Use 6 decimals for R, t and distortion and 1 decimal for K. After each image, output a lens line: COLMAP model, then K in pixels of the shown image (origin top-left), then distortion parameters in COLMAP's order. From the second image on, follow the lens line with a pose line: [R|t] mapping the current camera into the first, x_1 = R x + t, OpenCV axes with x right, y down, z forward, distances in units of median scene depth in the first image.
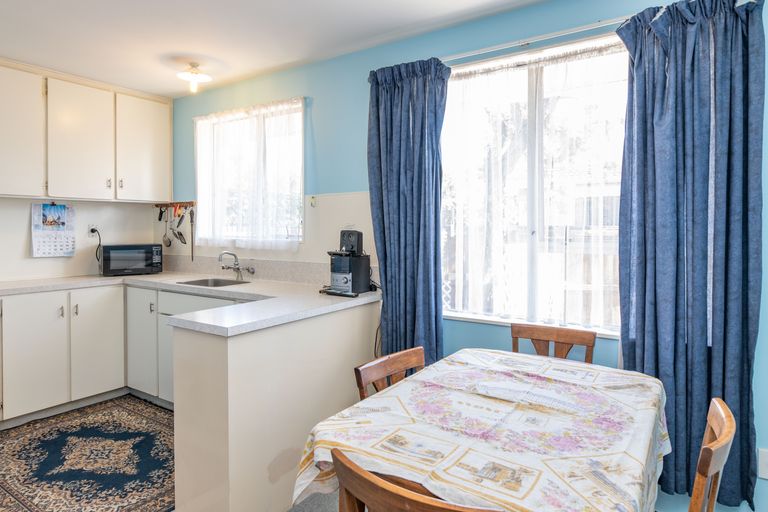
lens RADIAL K [[462.8, 0, 393.7], [0, 462.8, 236.6], [0, 0, 1]] dist [0.001545, -0.001301]
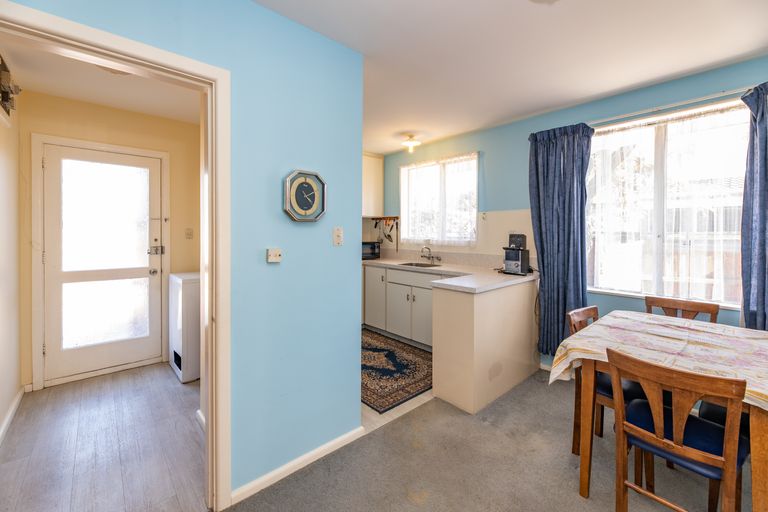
lens RADIAL K [[326.9, 0, 379.2], [0, 326.9, 238.1], [0, 0, 1]] dist [0.003264, -0.001312]
pose [[0.968684, 0.008428, -0.248152, -0.273376], [-0.009156, 0.999956, -0.001781, 0.006279], [0.248127, 0.003997, 0.968719, -0.210838]]
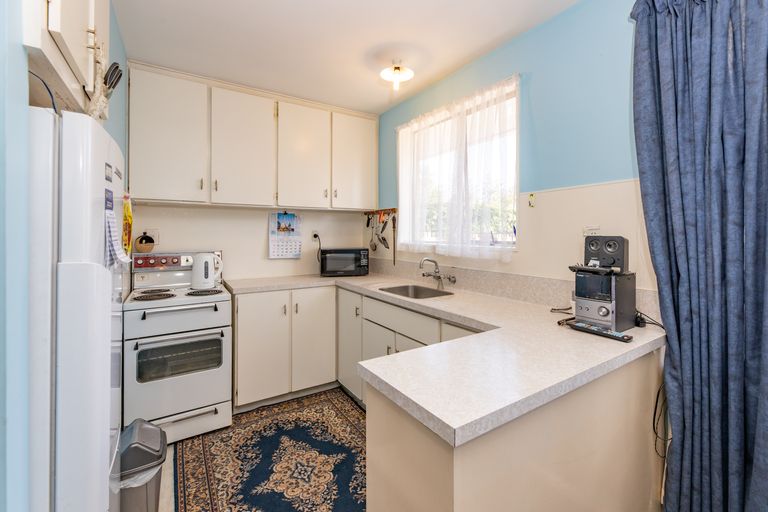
lens RADIAL K [[326.9, 0, 399.0], [0, 326.9, 238.0], [0, 0, 1]] dist [0.003264, -0.001312]
pose [[0.921491, 0.003598, -0.388382, -0.185323], [-0.006288, 0.999964, -0.005656, -0.005862], [0.388348, 0.007654, 0.921481, 0.432293]]
